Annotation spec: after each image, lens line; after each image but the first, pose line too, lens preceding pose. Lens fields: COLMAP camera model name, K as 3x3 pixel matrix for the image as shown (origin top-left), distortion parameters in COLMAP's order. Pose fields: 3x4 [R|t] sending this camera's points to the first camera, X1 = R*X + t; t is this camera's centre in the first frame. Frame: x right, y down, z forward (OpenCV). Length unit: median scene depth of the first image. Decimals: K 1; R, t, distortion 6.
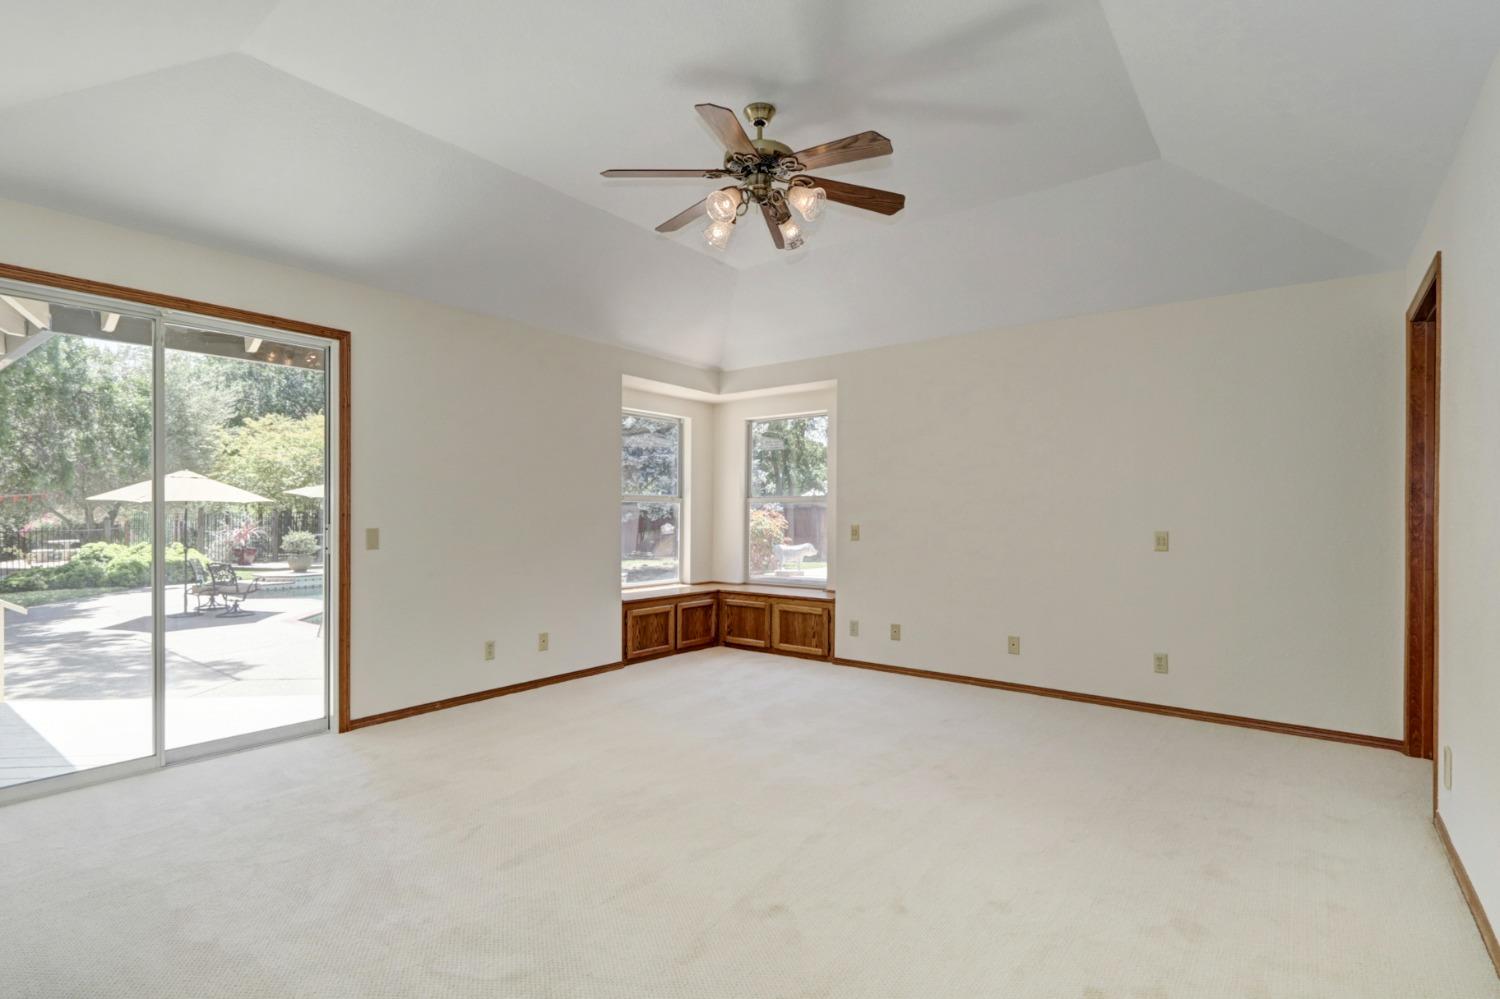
lens RADIAL K [[699.0, 0, 751.4], [0, 699.0, 512.5], [0, 0, 1]] dist [-0.001754, -0.000095]
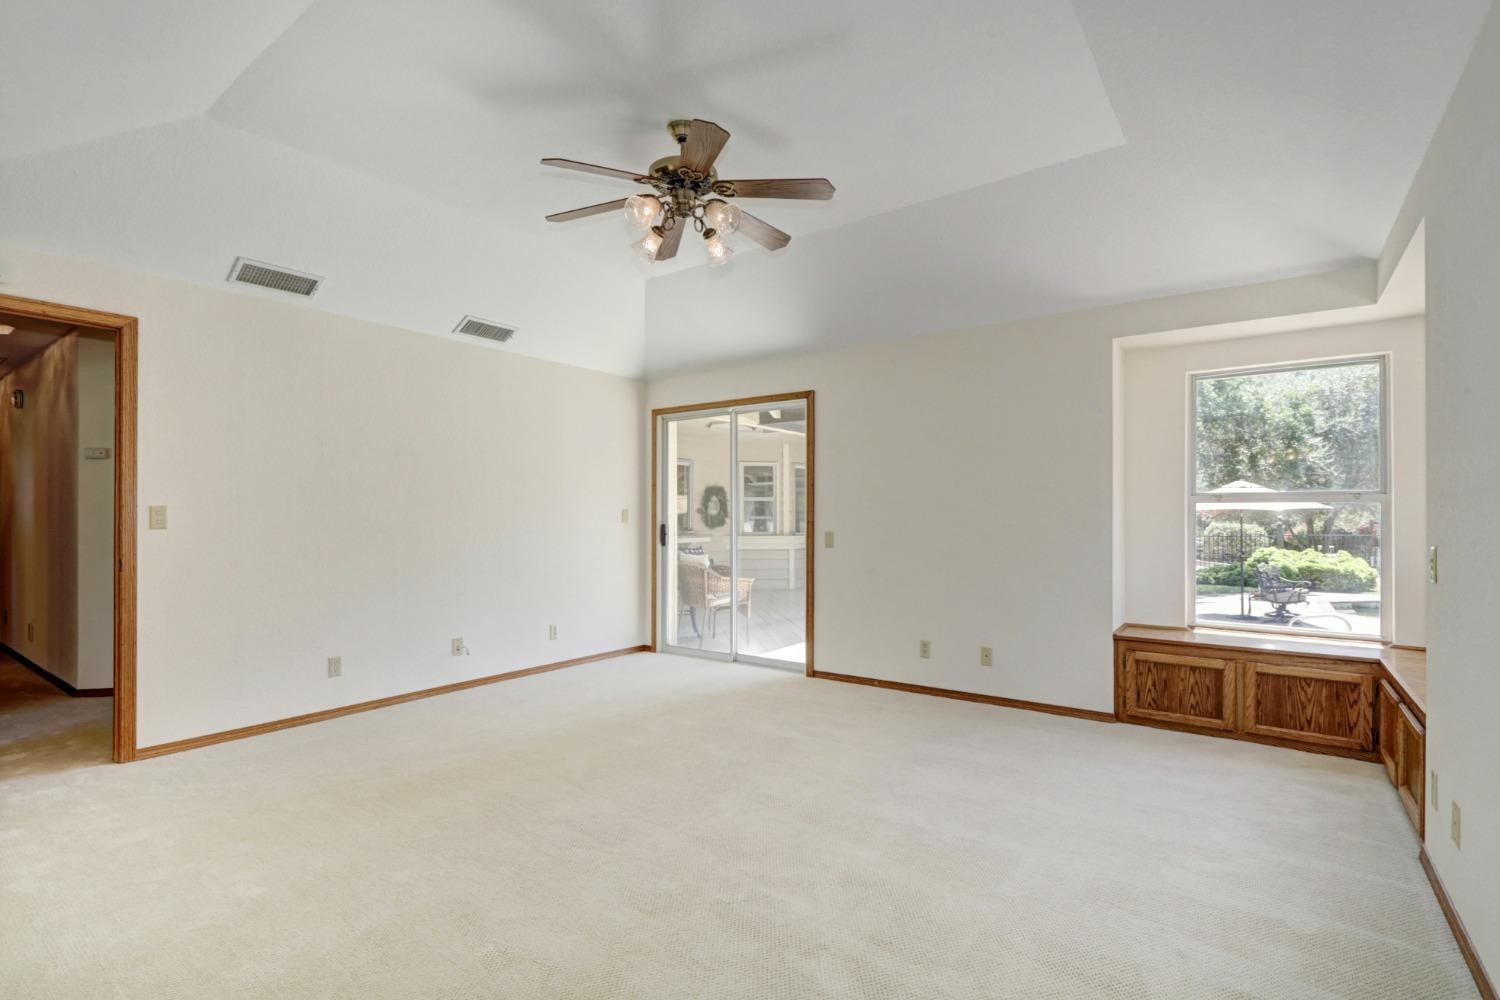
lens RADIAL K [[699.0, 0, 751.4], [0, 699.0, 513.0], [0, 0, 1]] dist [-0.001754, -0.000095]
pose [[0.070973, -0.006414, -0.997458, 0.552759], [-0.003615, 0.999971, -0.006687, -0.003004], [0.997472, 0.004081, 0.070948, 0.534823]]
